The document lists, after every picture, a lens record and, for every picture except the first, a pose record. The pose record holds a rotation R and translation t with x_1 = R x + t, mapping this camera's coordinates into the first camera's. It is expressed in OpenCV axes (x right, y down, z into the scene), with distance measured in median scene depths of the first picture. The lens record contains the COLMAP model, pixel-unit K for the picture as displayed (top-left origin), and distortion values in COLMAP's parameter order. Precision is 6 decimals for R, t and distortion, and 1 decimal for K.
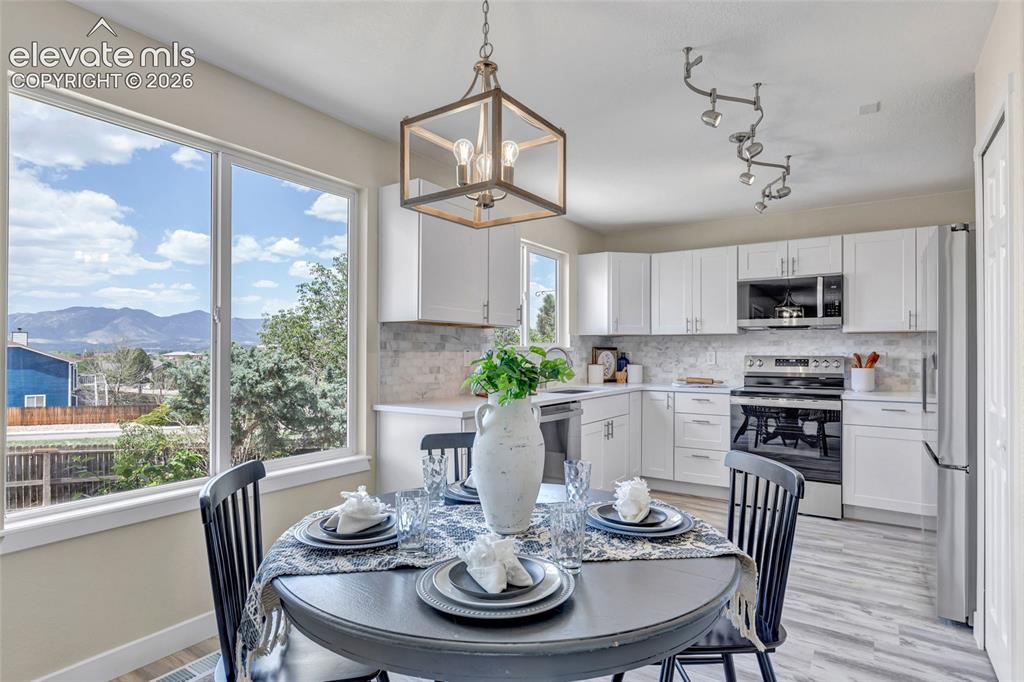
lens RADIAL K [[546.4, 0, 523.1], [0, 546.4, 347.2], [0, 0, 1]] dist [0.006853, -0.000069]
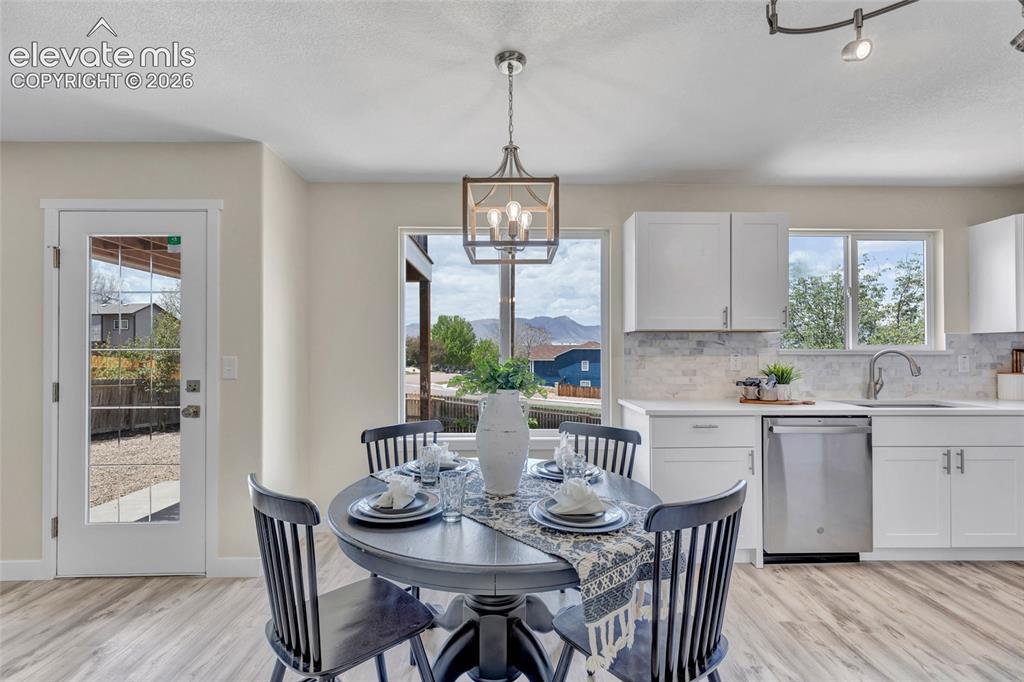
lens RADIAL K [[474.2, 0, 508.4], [0, 474.2, 345.6], [0, 0, 1]] dist [0.002772, 0.001071]
pose [[0.559367, -0.013225, -0.828815, 0.335144], [0.009744, 0.999909, -0.009379, -0.006093], [0.828863, -0.002830, 0.559445, 0.126418]]
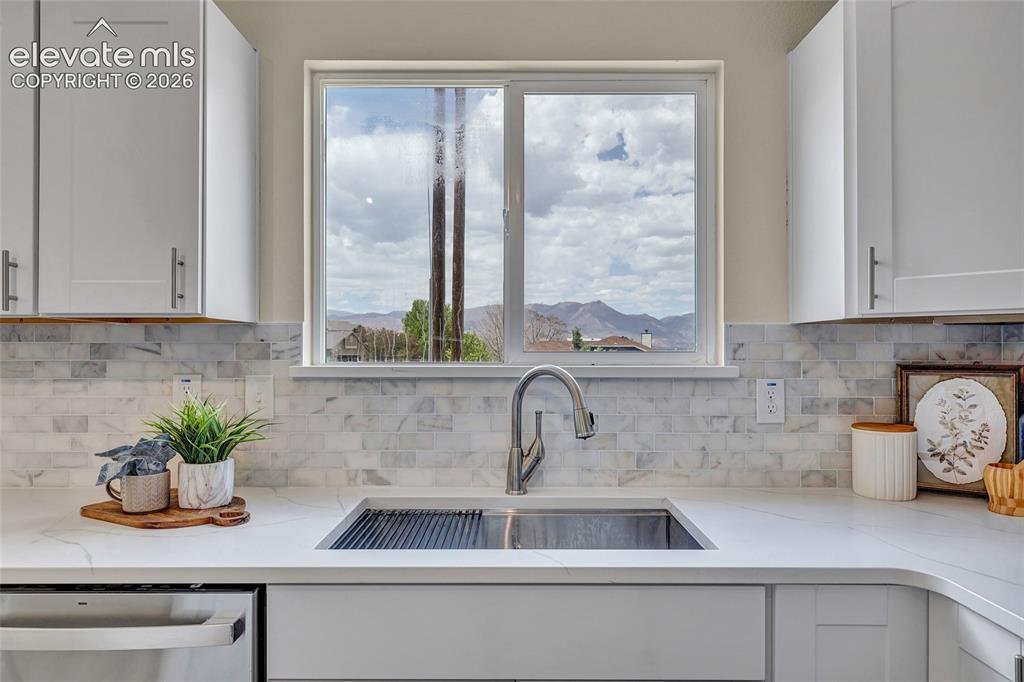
lens RADIAL K [[628.0, 0, 509.7], [0, 628.0, 341.7], [0, 0, 1]] dist [0.008731, 0.000231]
pose [[0.533880, -0.013267, -0.845456, 0.359891], [0.011369, 0.999899, -0.008511, -0.012716], [0.845484, -0.005068, 0.533977, 0.803790]]
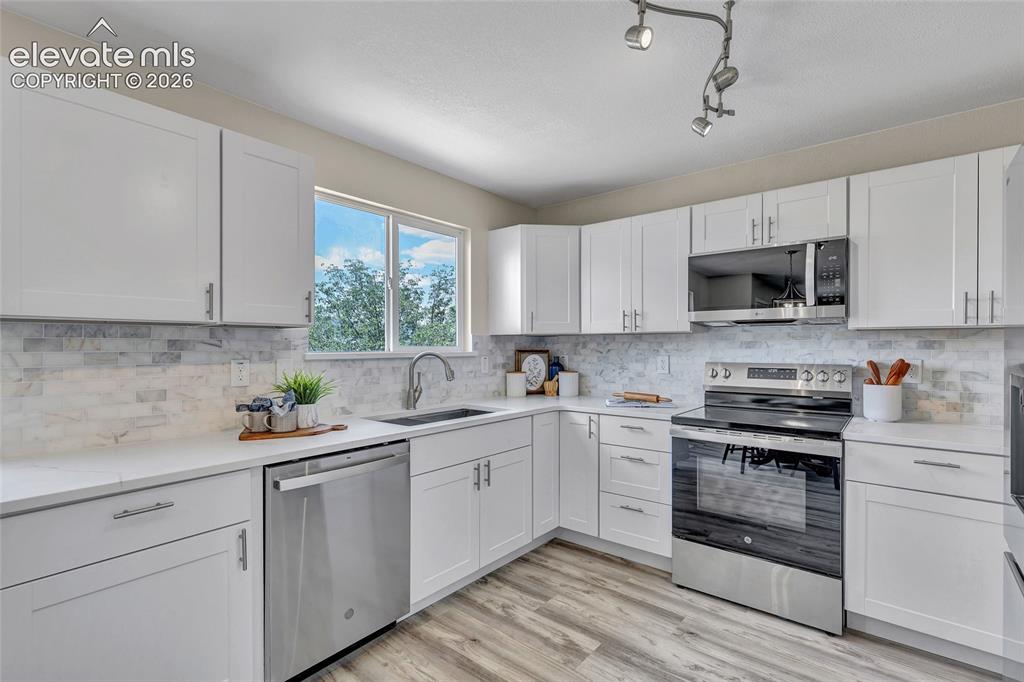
lens RADIAL K [[474.2, 0, 518.3], [0, 474.2, 347.4], [0, 0, 1]] dist [0.002772, 0.001071]
pose [[0.994099, -0.004388, -0.108390, 0.250401], [0.005807, 0.999902, 0.012773, -0.014737], [0.108323, -0.013327, 0.994026, 0.390719]]
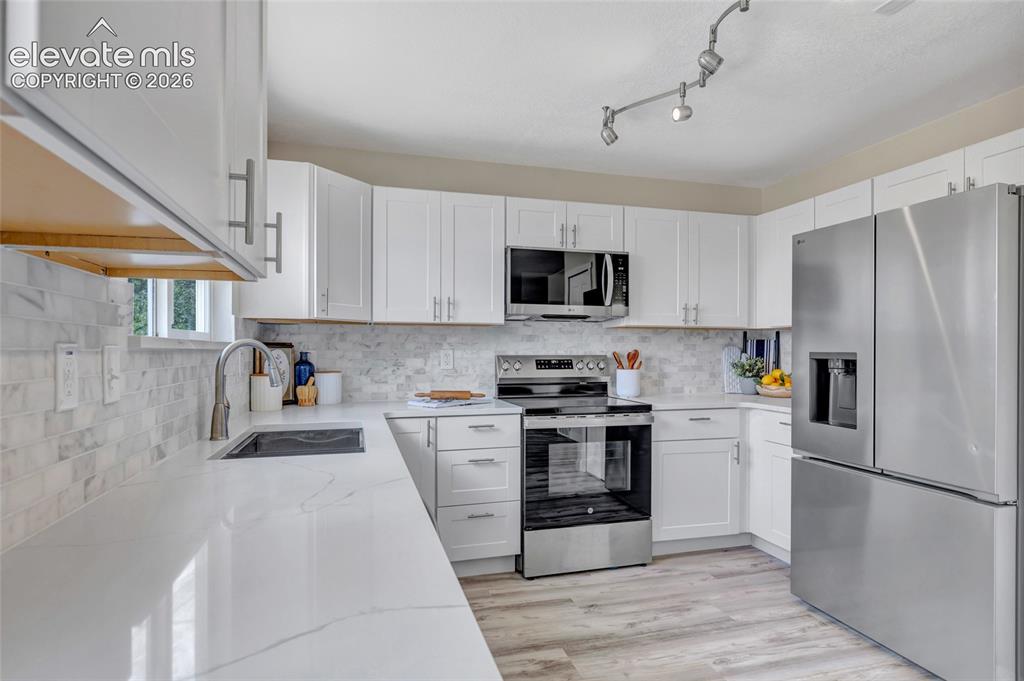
lens RADIAL K [[557.1, 0, 511.6], [0, 557.1, 349.2], [0, 0, 1]] dist [-0.002183, -0.000142]
pose [[0.663277, -0.001689, 0.748372, -0.135852], [-0.005937, 0.999954, 0.007519, 0.001799], [-0.748350, -0.009430, 0.663237, 0.554678]]
